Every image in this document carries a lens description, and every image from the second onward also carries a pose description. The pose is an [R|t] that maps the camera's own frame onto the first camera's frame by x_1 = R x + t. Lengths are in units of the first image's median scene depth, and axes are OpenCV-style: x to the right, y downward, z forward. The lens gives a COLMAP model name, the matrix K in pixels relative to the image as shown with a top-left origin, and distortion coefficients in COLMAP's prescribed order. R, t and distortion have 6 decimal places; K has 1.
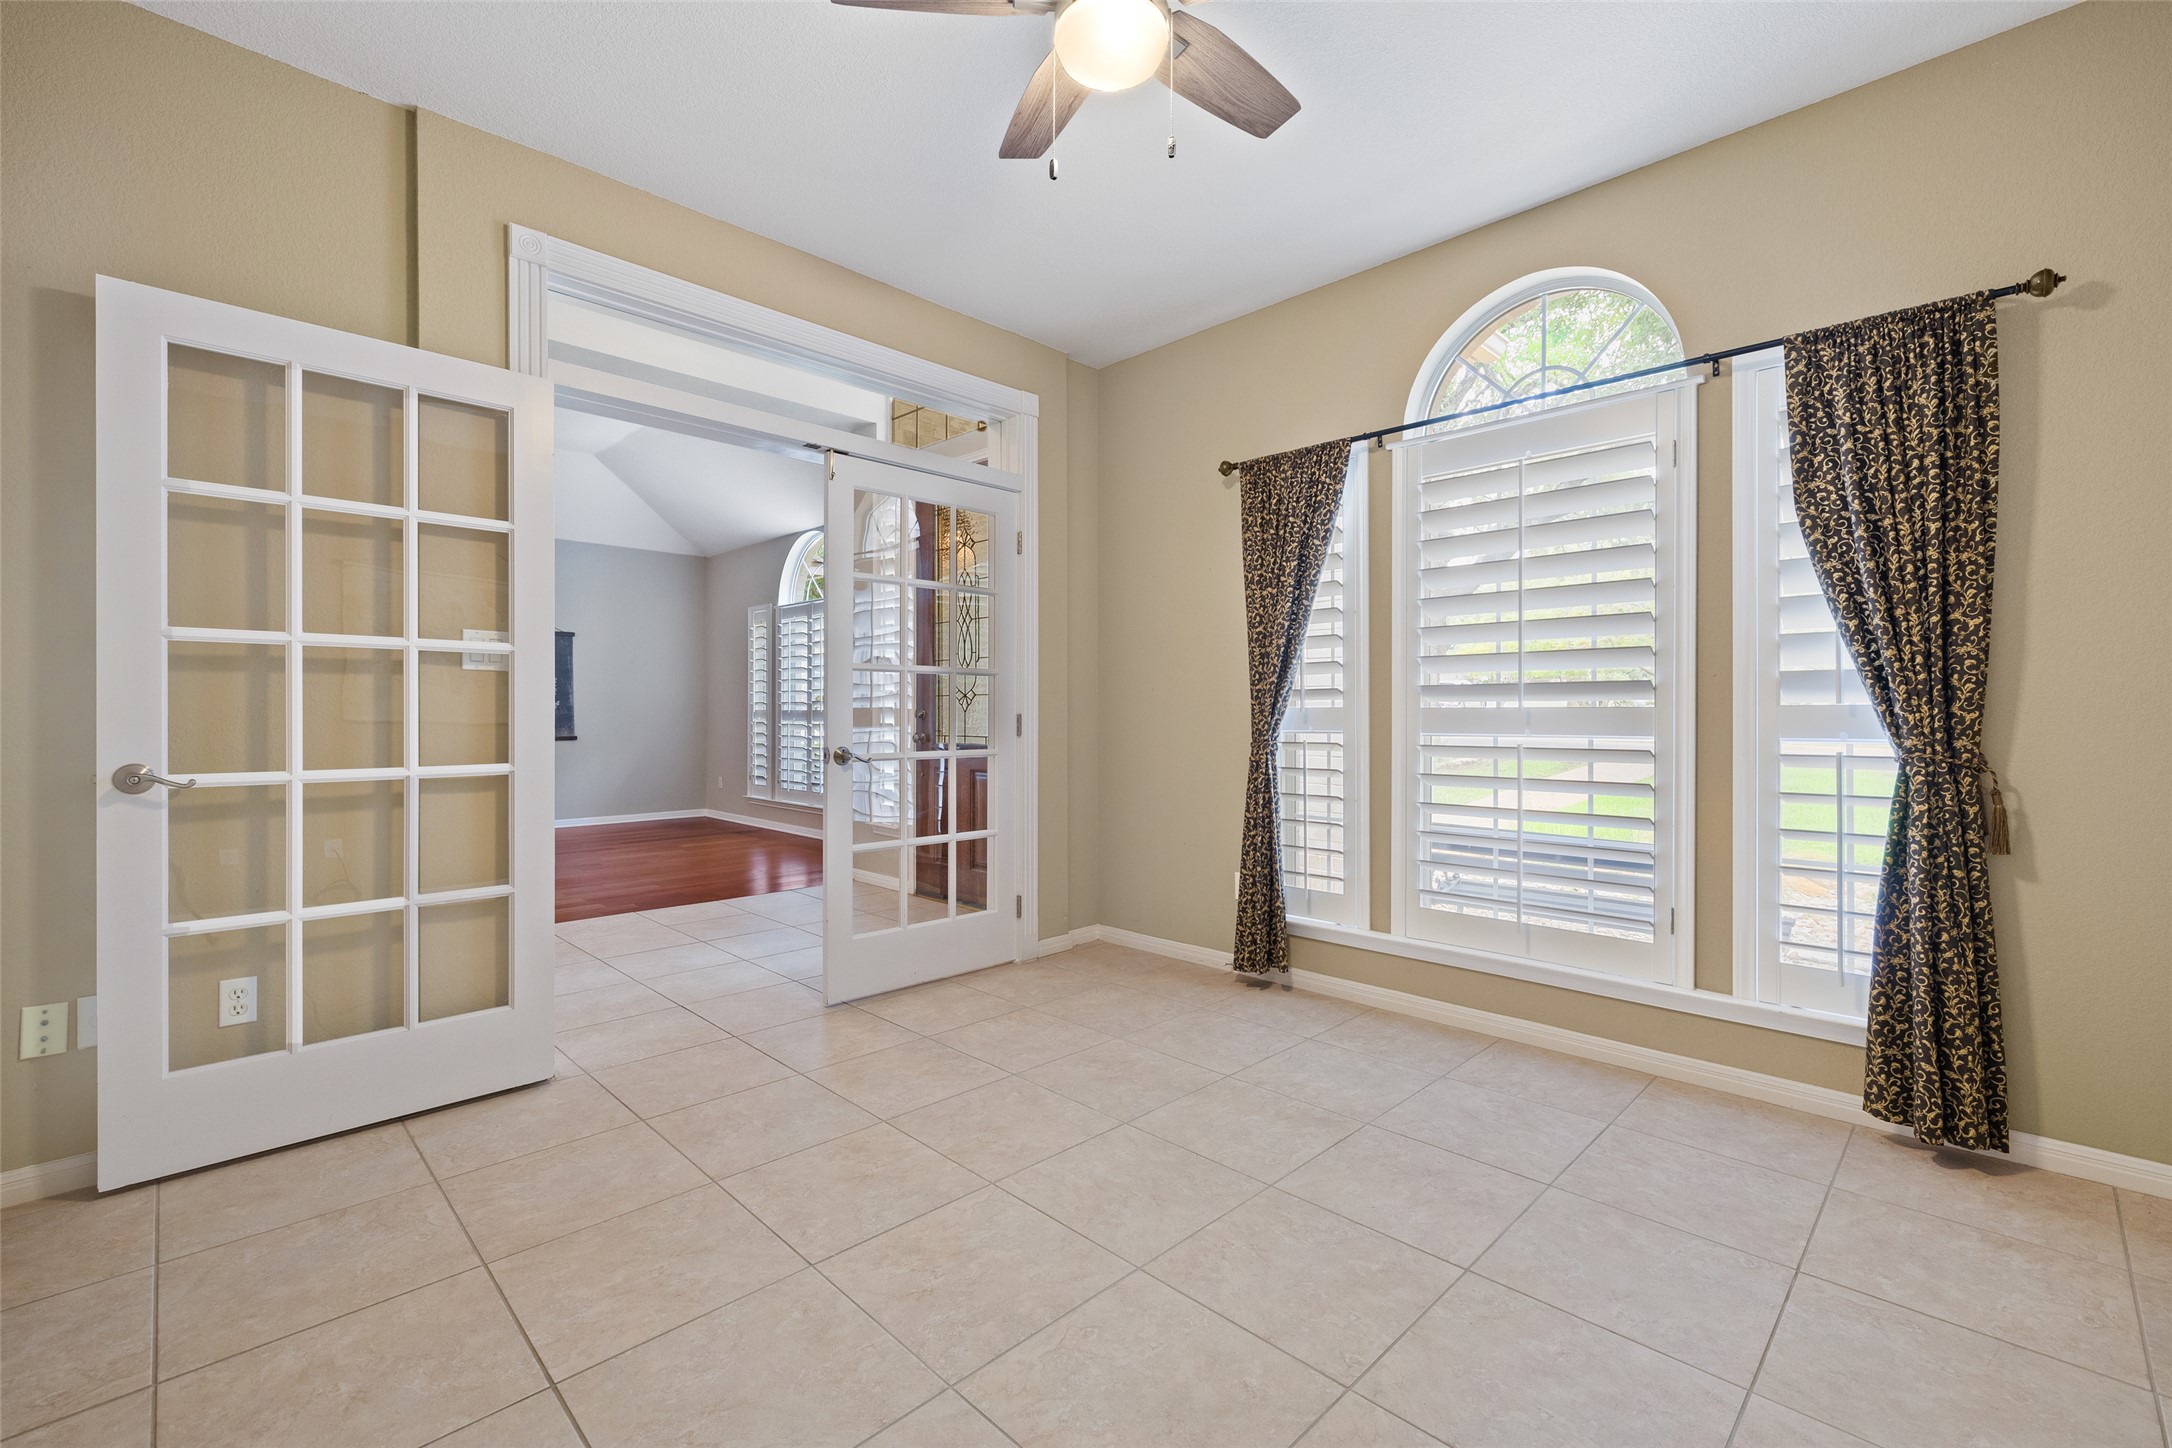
lens RADIAL K [[923.9, 0, 1084.2], [0, 923.9, 716.8], [0, 0, 1]] dist [0.003270, 0.000194]
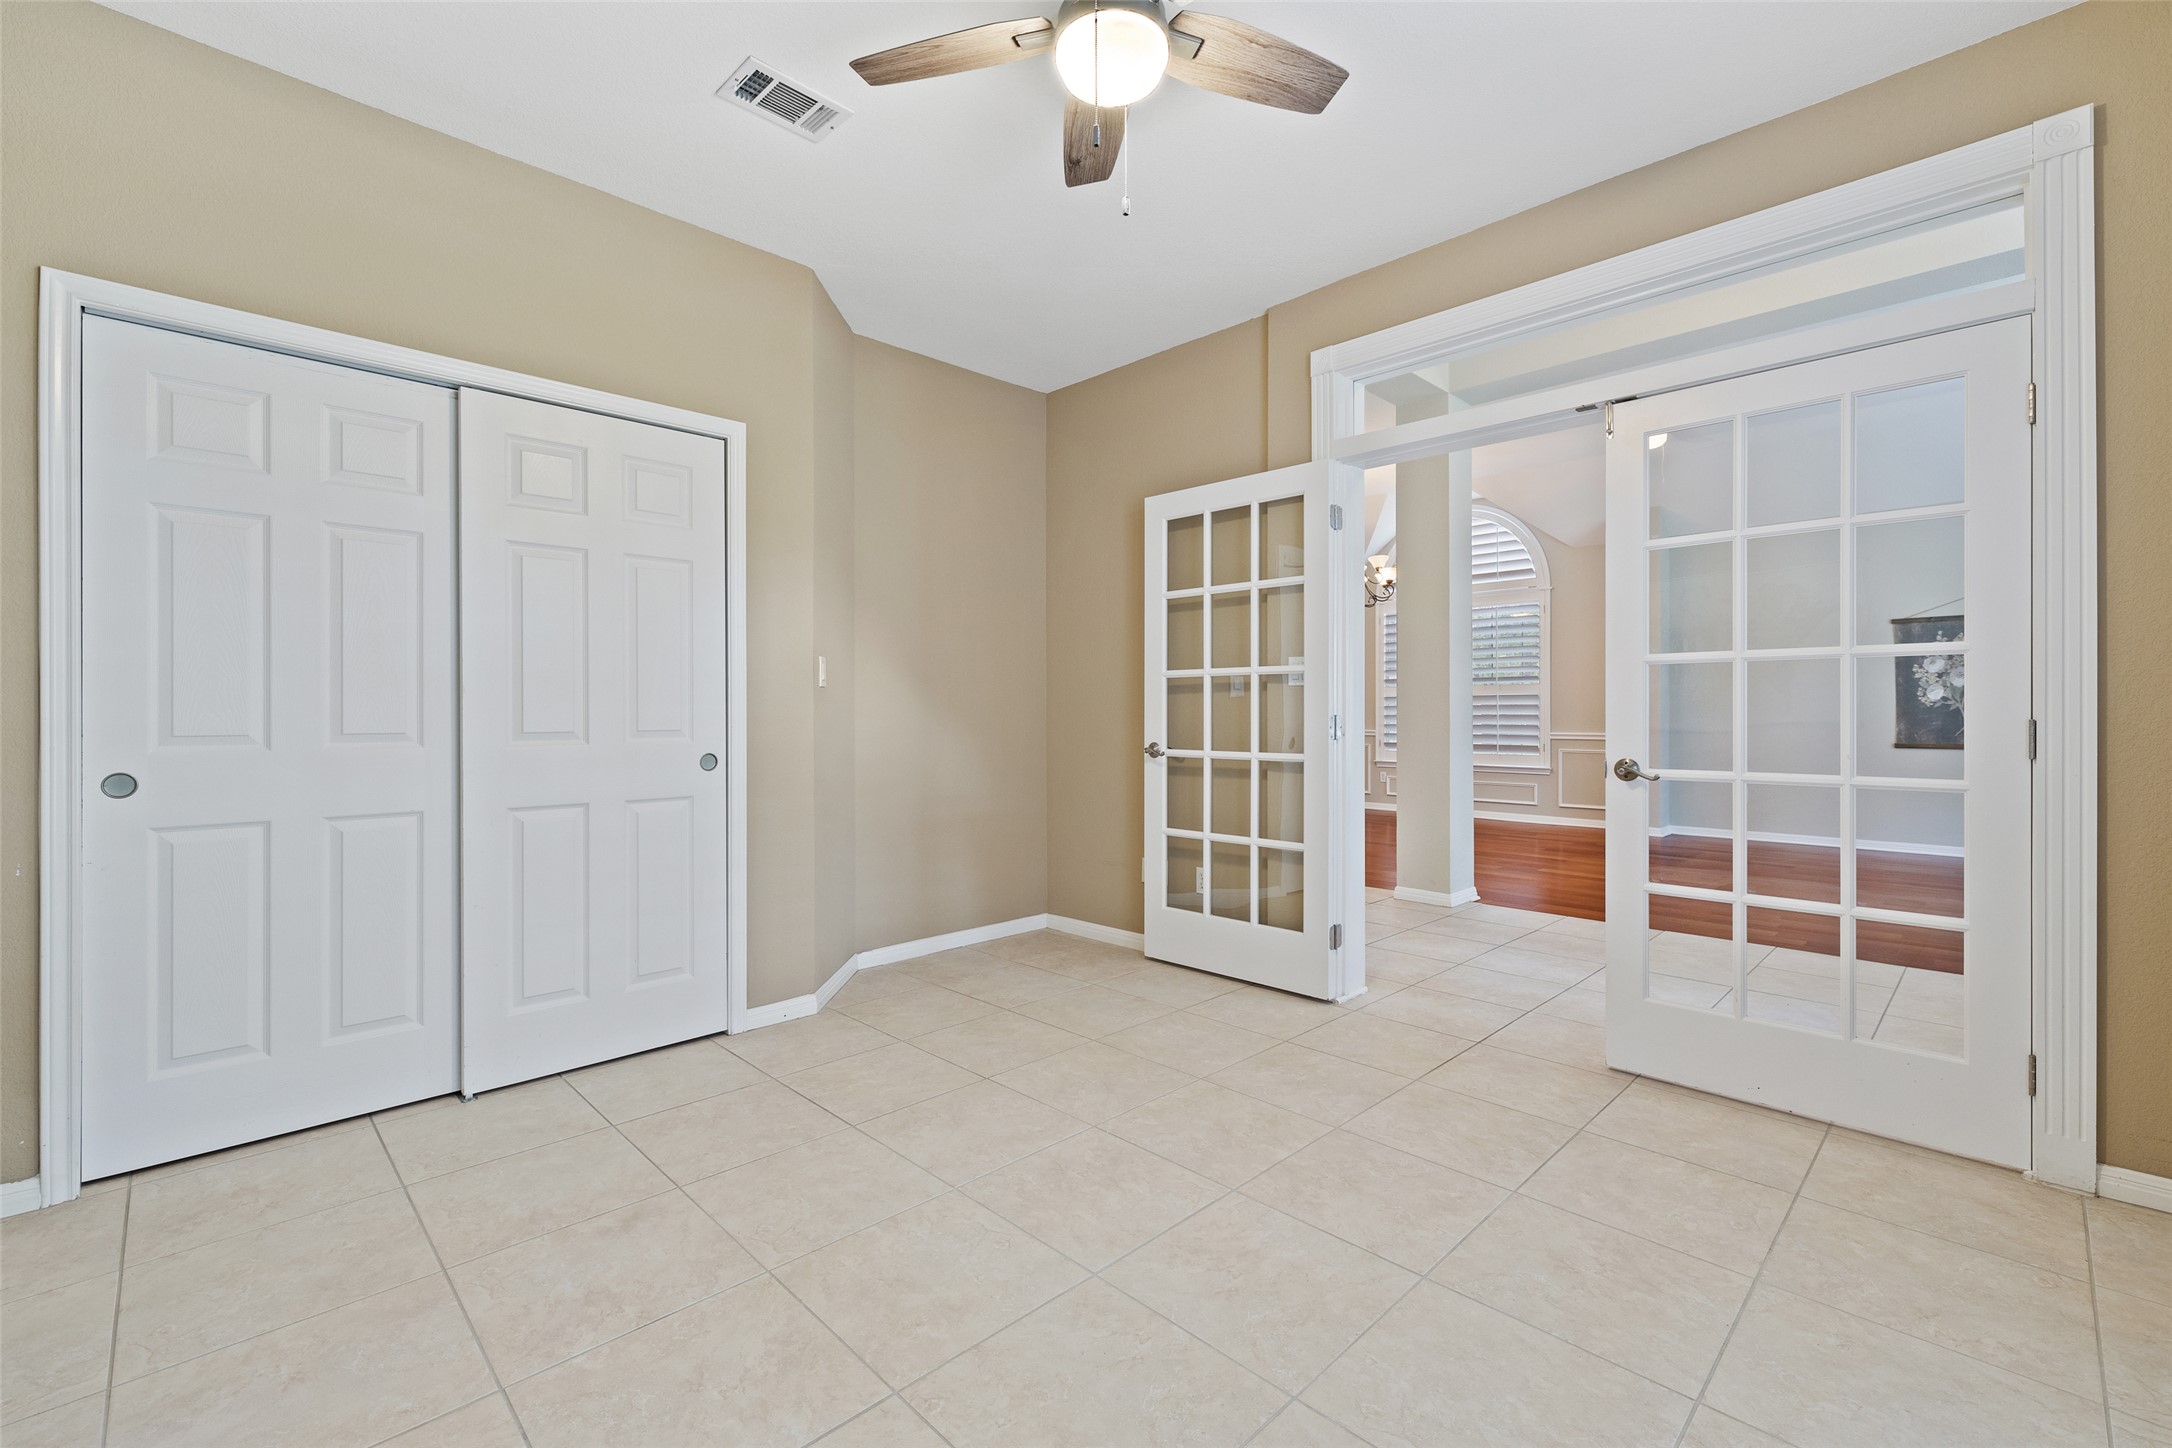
lens RADIAL K [[923.9, 0, 1084.2], [0, 923.9, 716.8], [0, 0, 1]] dist [0.003270, 0.000194]
pose [[-0.004673, 0.002090, -0.999987, 0.739219], [-0.004066, 0.999990, 0.002109, -0.005865], [0.999981, 0.004076, -0.004665, 0.692699]]
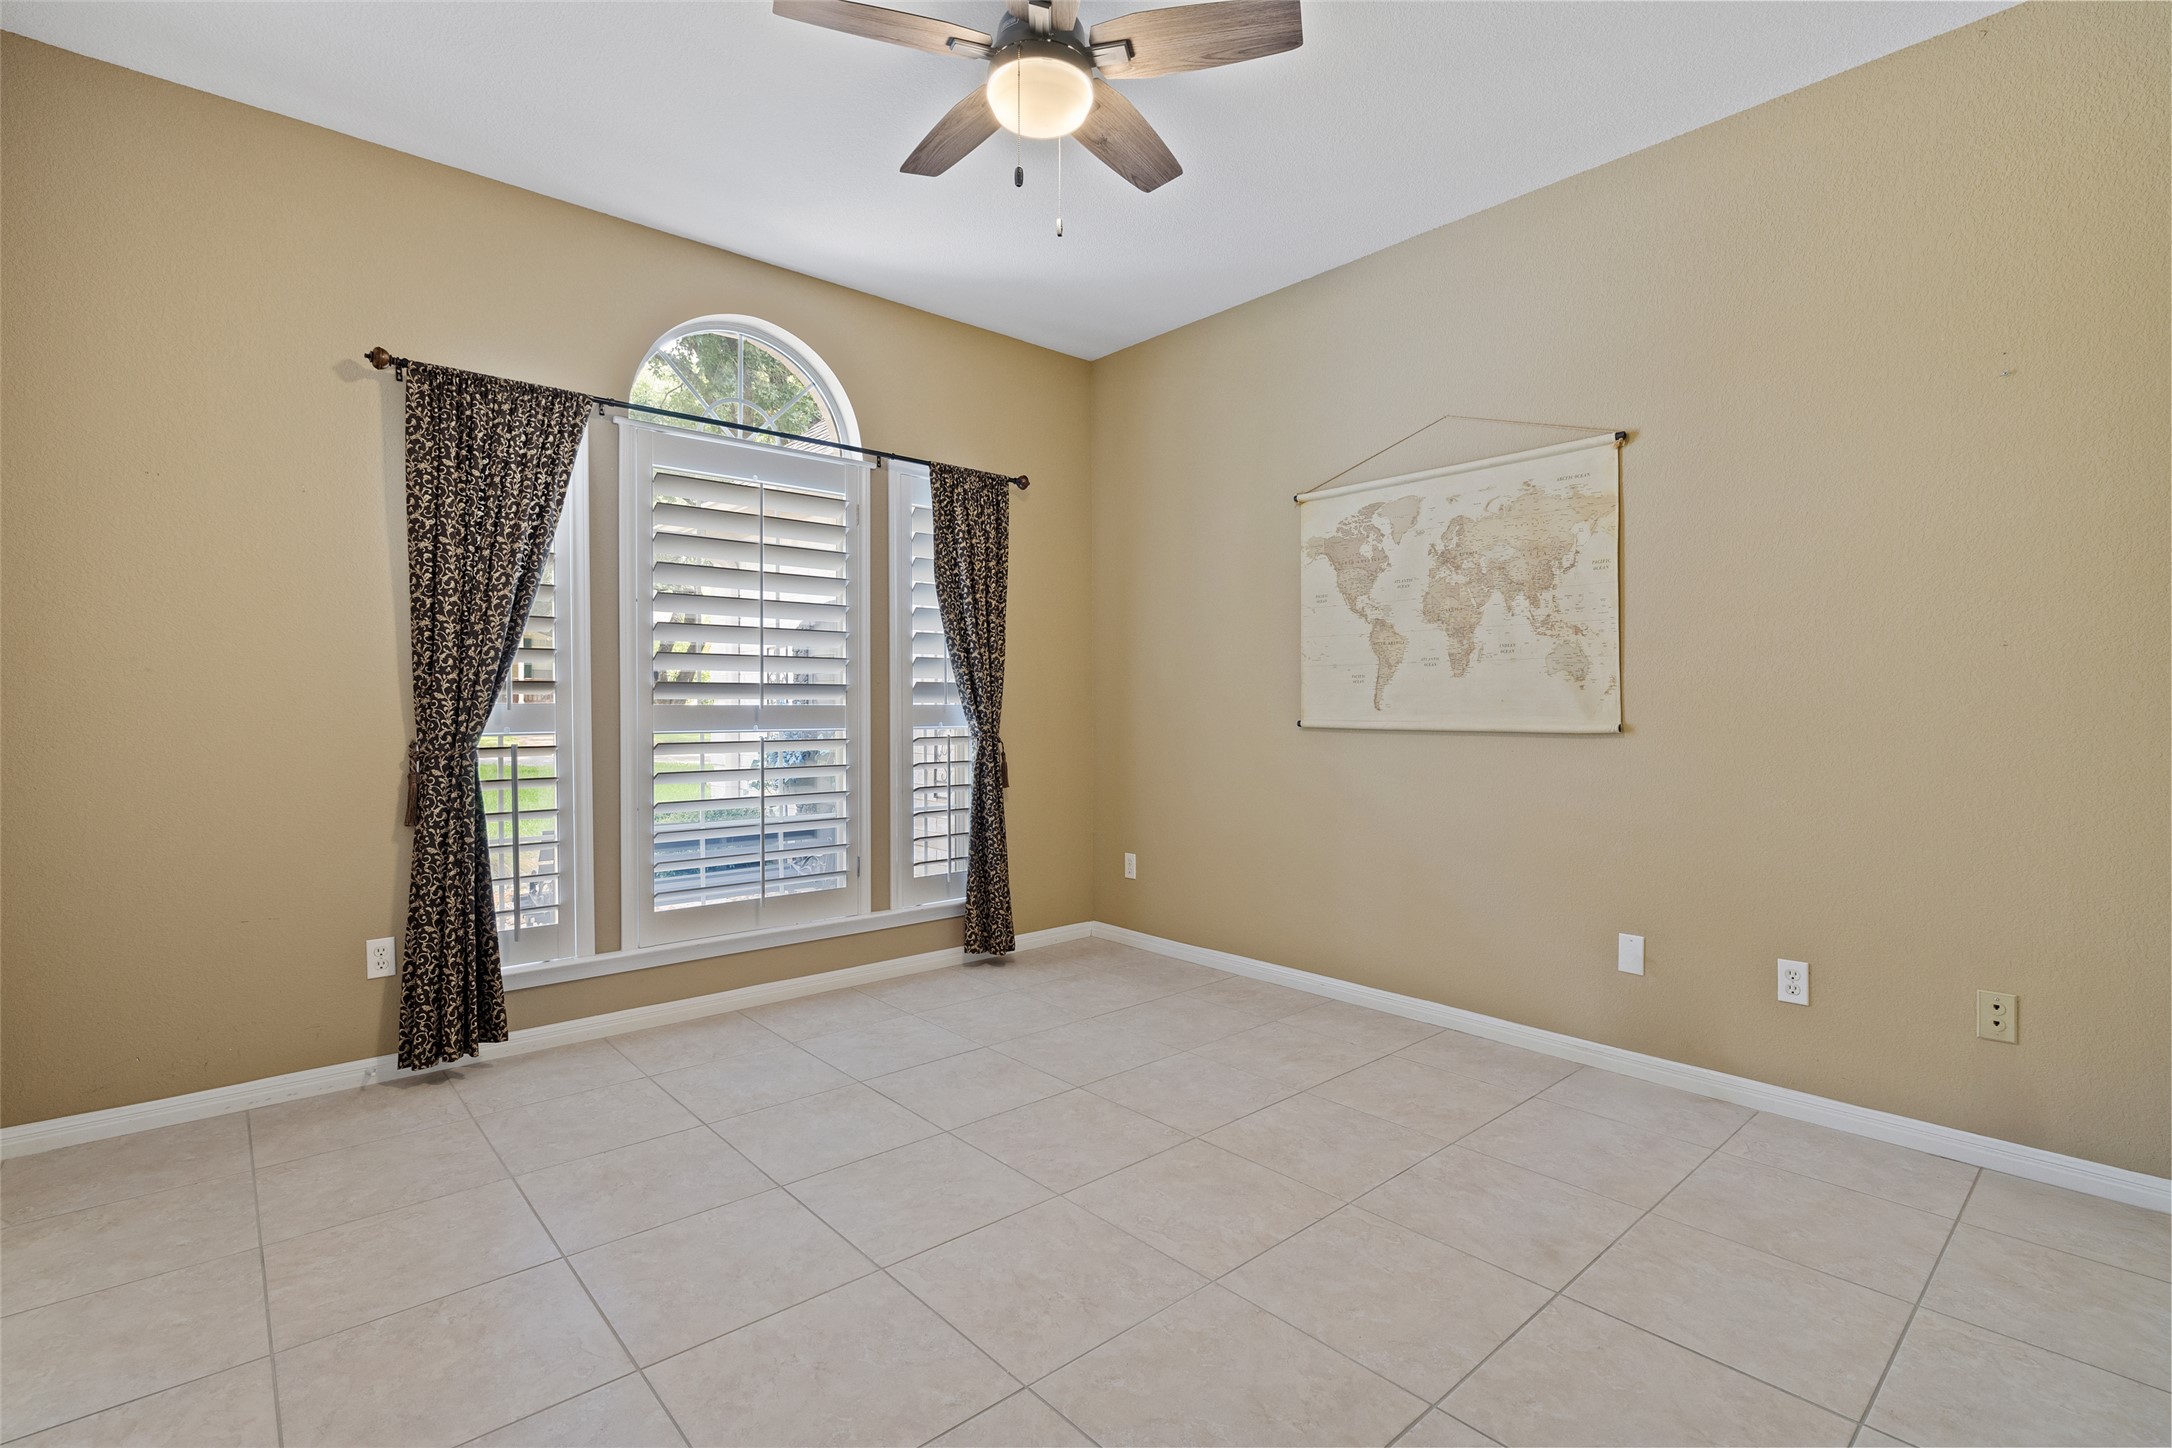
lens RADIAL K [[994.7, 0, 1081.1], [0, 994.7, 721.7], [0, 0, 1]] dist [-0.013065, 0.000686]
pose [[0.058515, -0.013054, 0.998201, -0.810546], [0.004611, 0.999907, 0.012806, -0.004756], [-0.998276, 0.003853, 0.058569, 0.628549]]
